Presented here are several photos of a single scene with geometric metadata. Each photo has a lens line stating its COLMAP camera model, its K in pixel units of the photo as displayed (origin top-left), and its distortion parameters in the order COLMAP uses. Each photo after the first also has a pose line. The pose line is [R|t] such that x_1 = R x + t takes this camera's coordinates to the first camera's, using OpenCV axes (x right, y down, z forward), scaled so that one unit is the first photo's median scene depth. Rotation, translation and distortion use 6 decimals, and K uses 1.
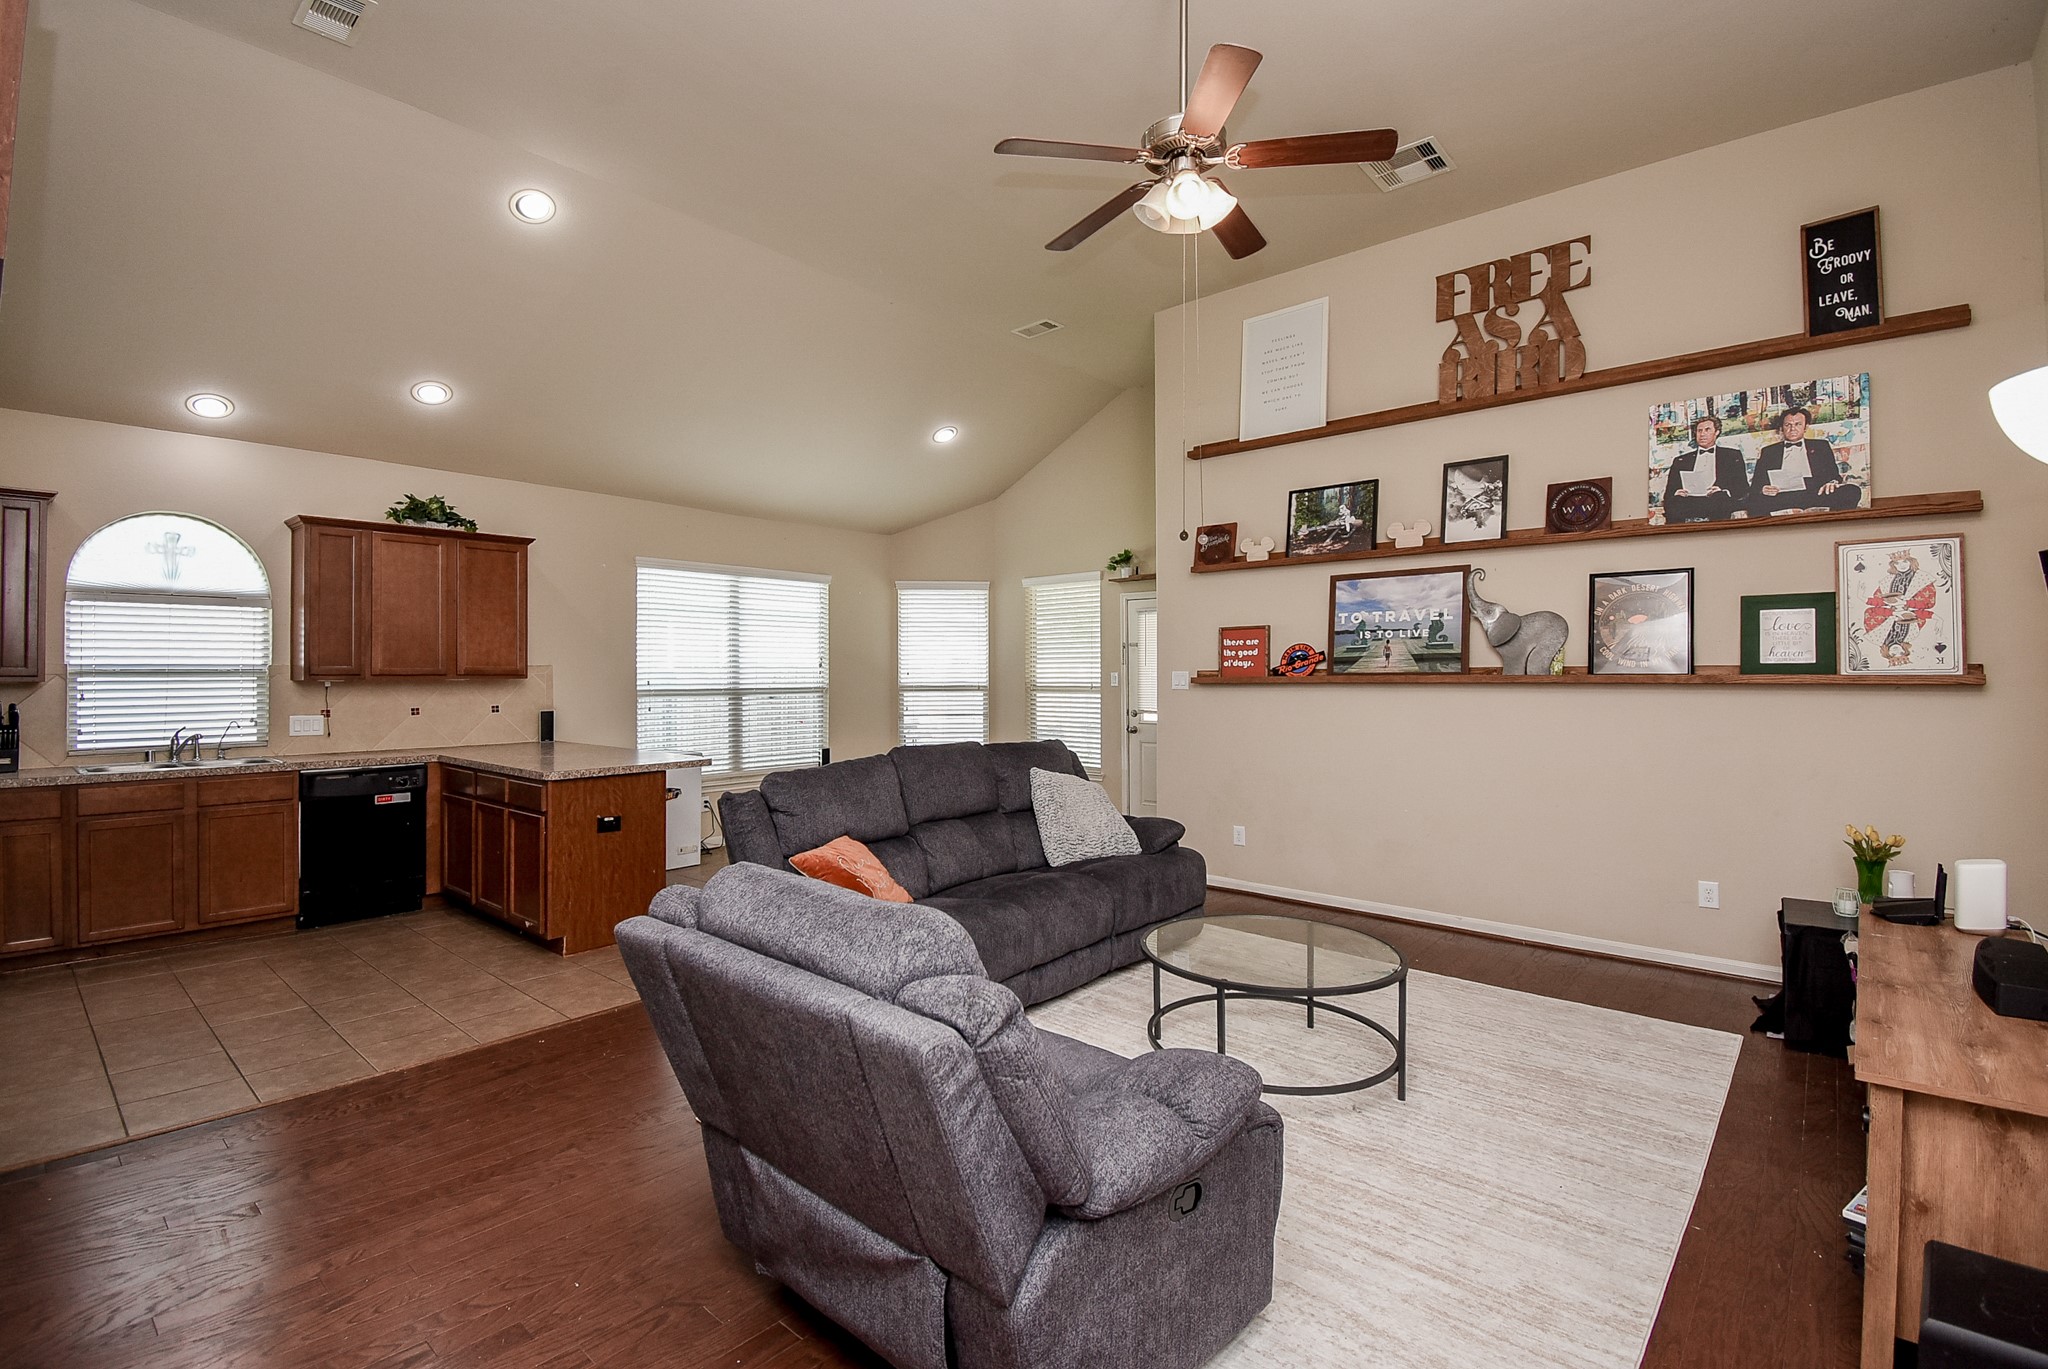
lens RADIAL K [[911.5, 0, 1011.6], [0, 911.5, 673.4], [0, 0, 1]] dist [0.021369, -0.027382]
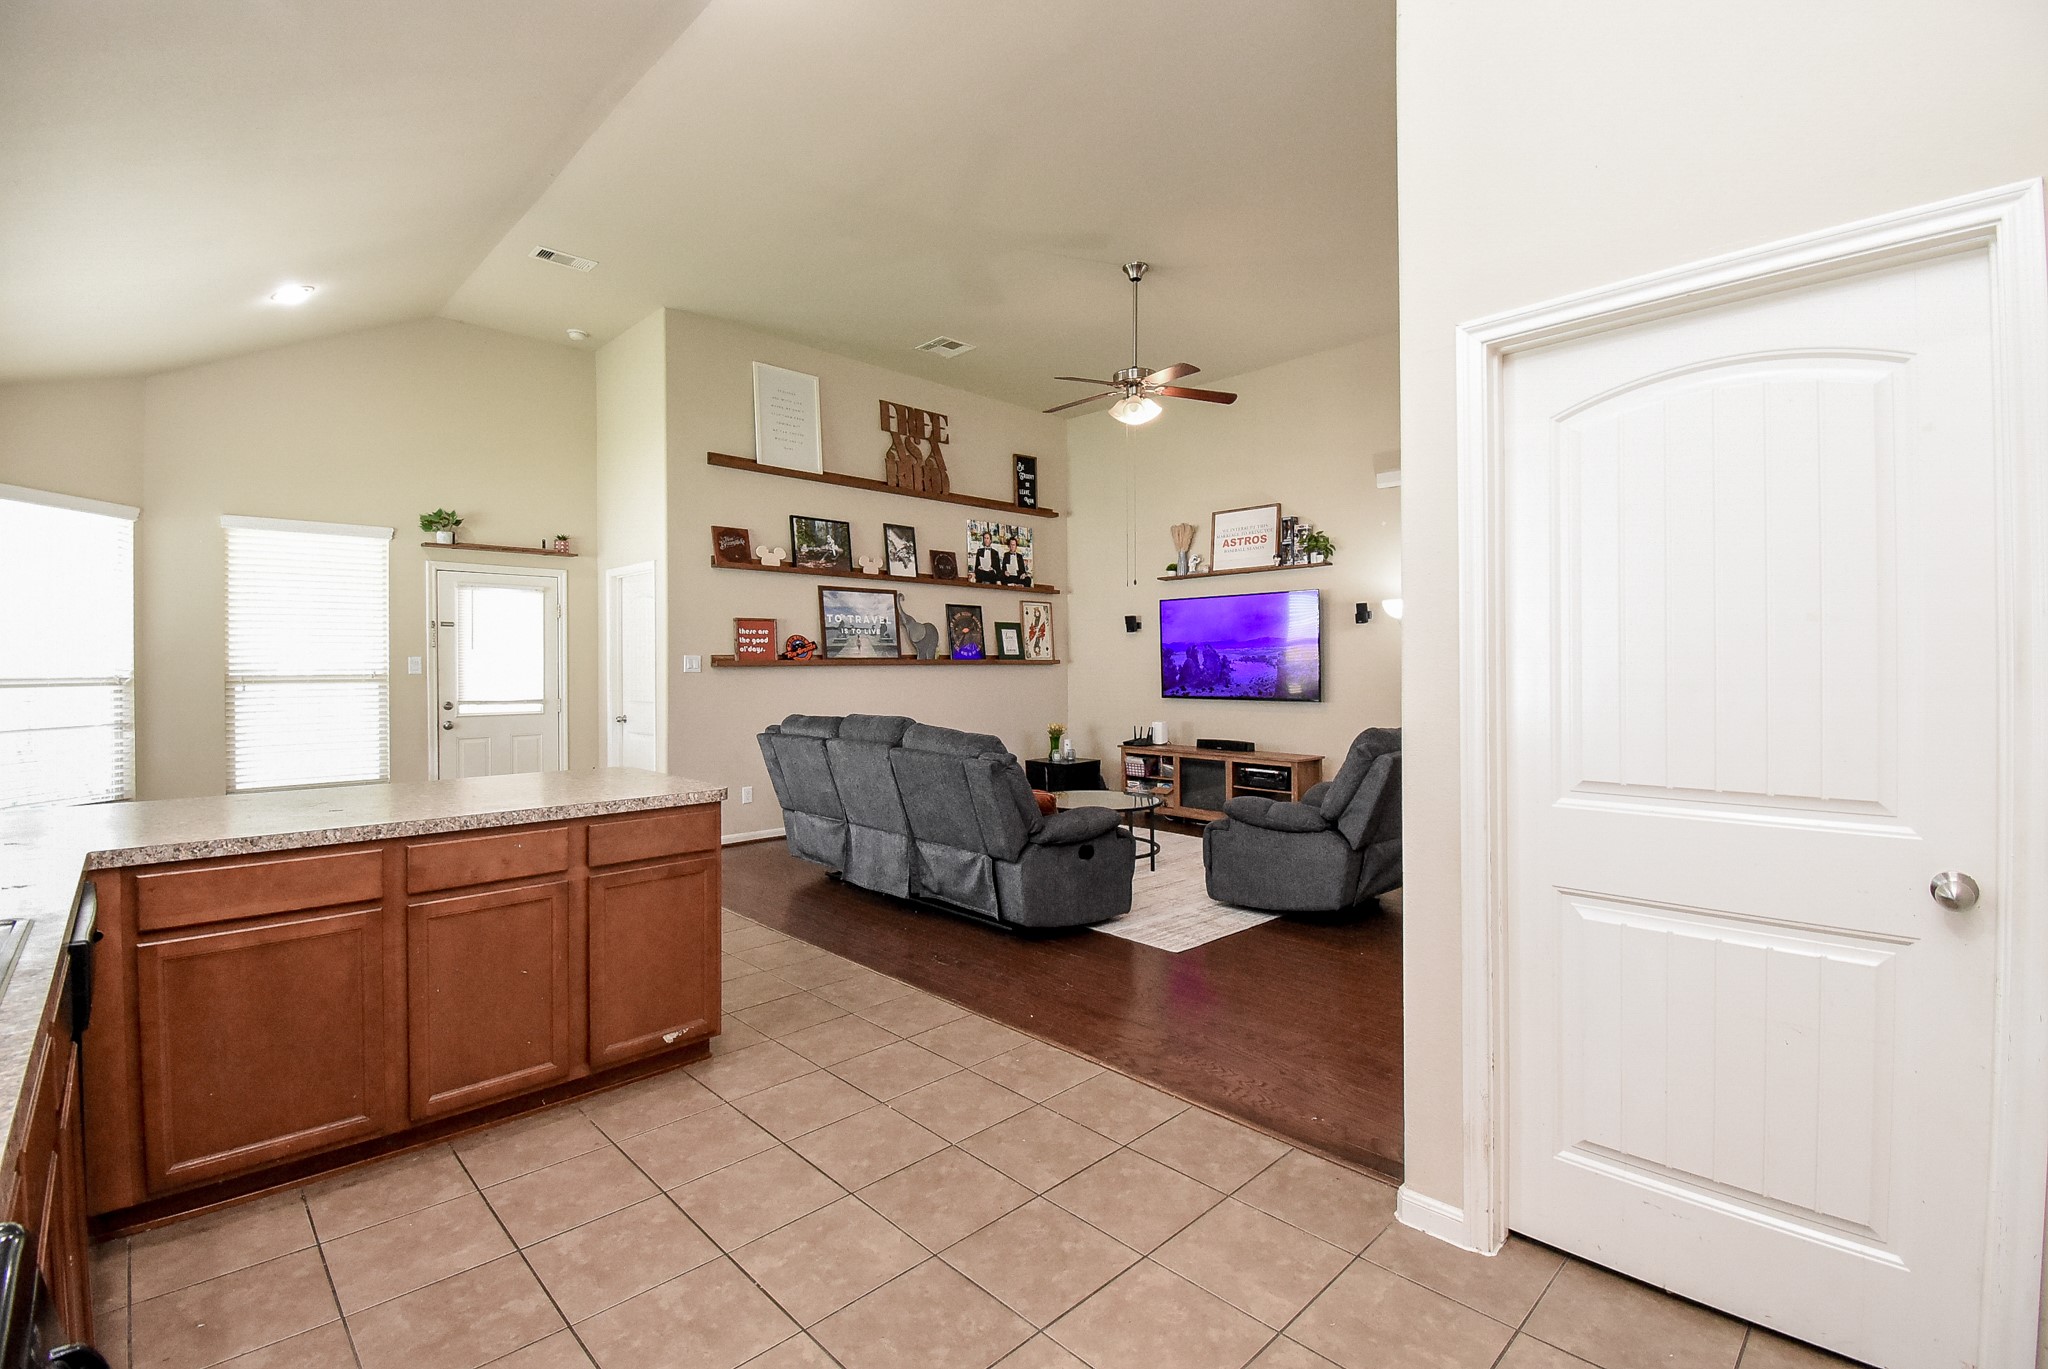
lens RADIAL K [[911.5, 0, 1011.6], [0, 911.5, 673.4], [0, 0, 1]] dist [0.021369, -0.027382]
pose [[0.085341, -0.006156, 0.996333, -0.998897], [0.003900, 0.999975, 0.005845, 0.016283], [-0.996344, 0.003387, 0.085363, 0.623304]]
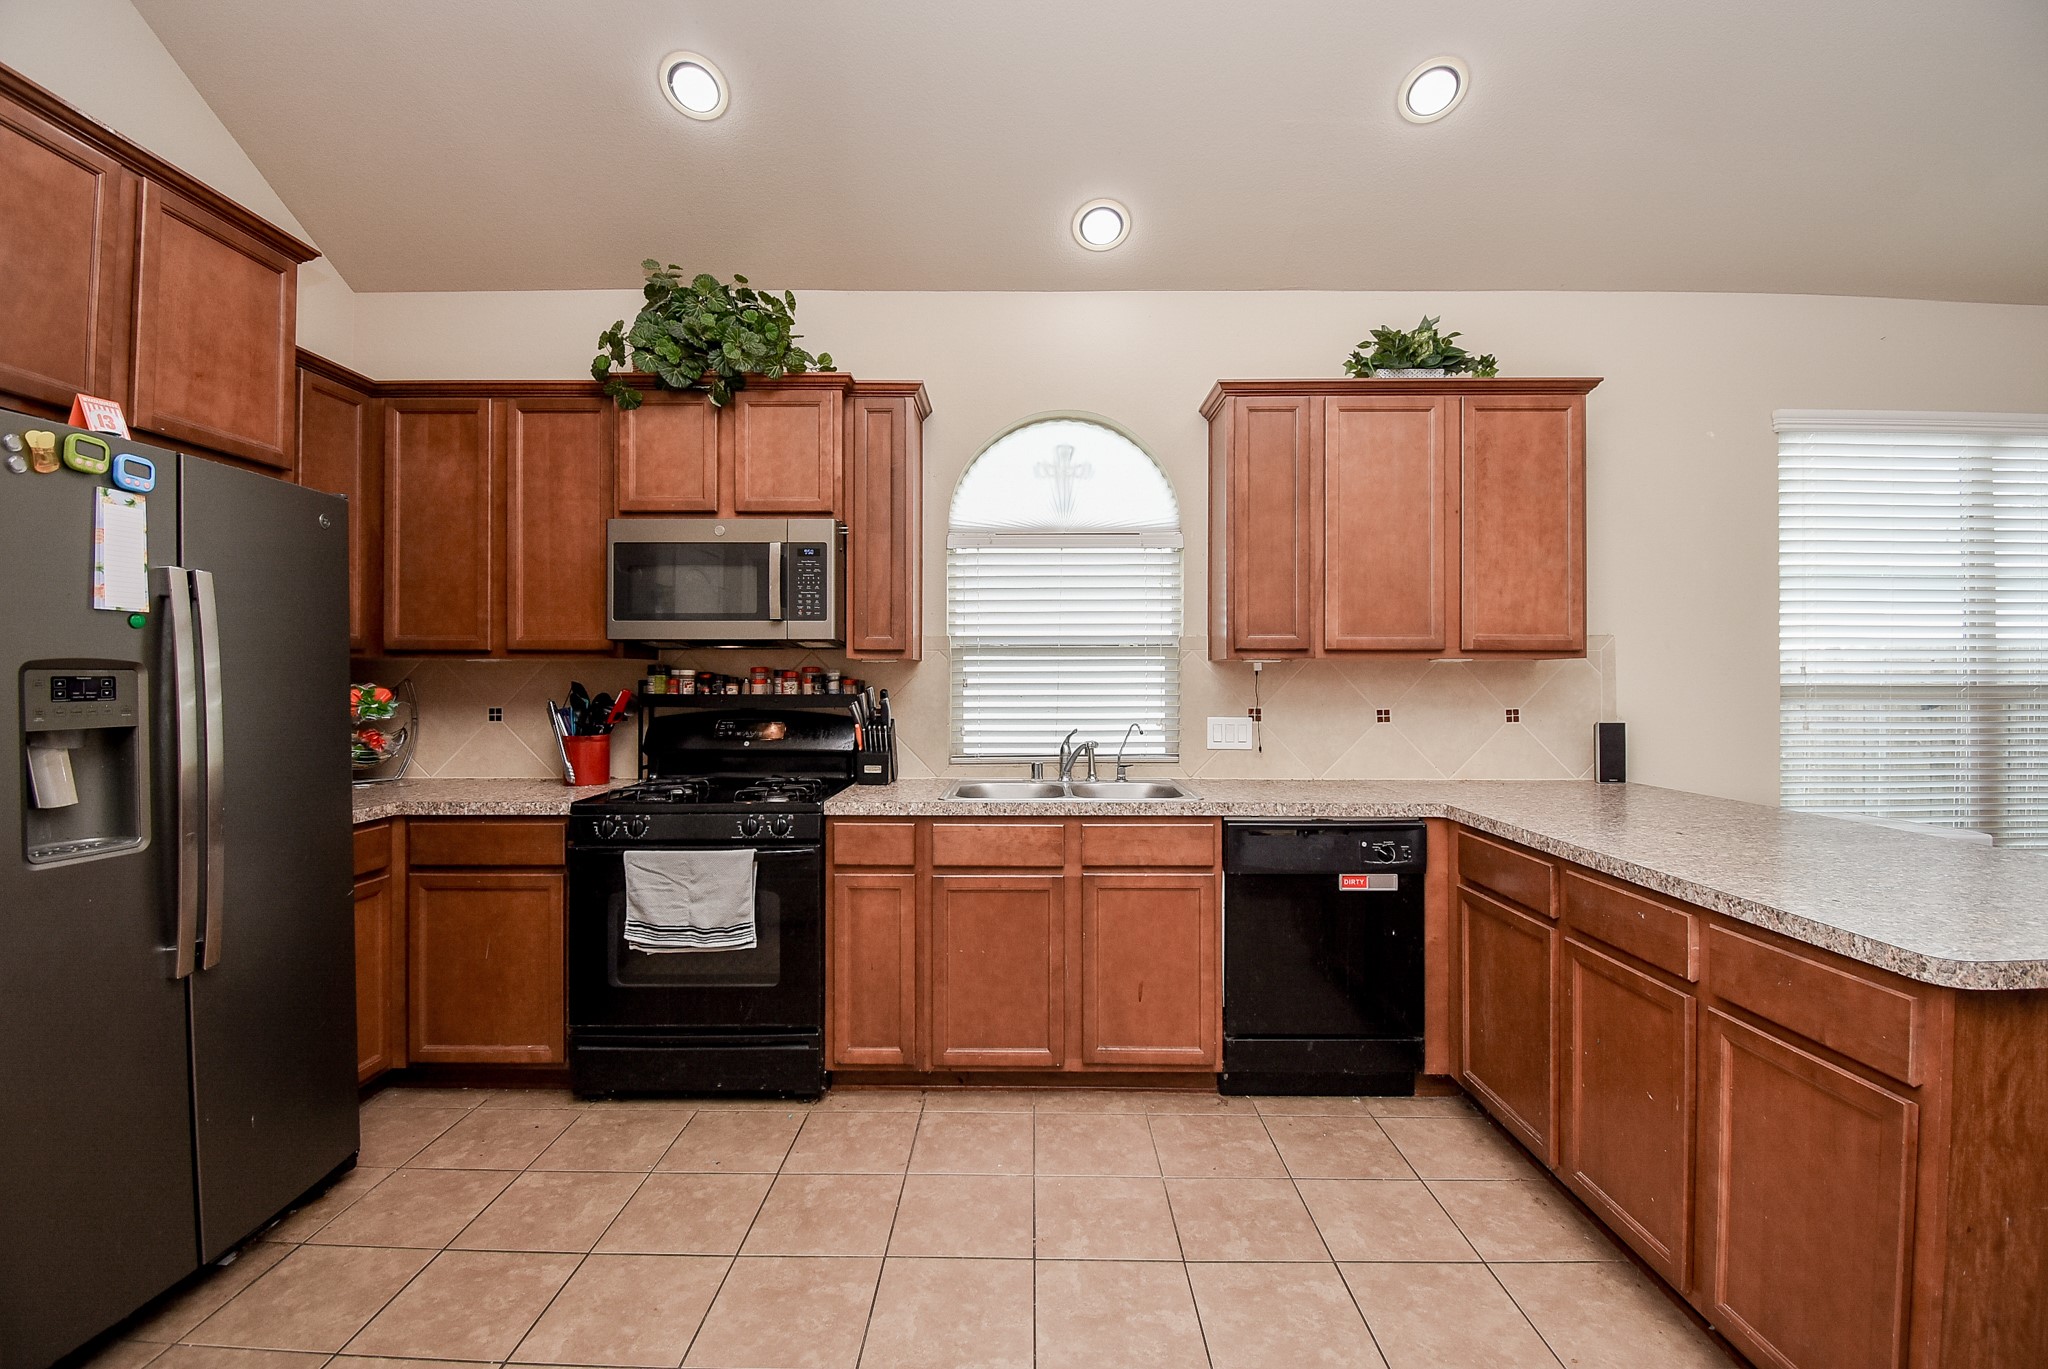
lens RADIAL K [[899.5, 0, 1019.7], [0, 899.5, 668.4], [0, 0, 1]] dist [0.020906, -0.024800]
pose [[0.654308, -0.002871, -0.756223, -0.420248], [-0.002261, 0.999981, -0.005752, 0.017483], [0.756225, 0.005473, 0.654289, 0.516275]]
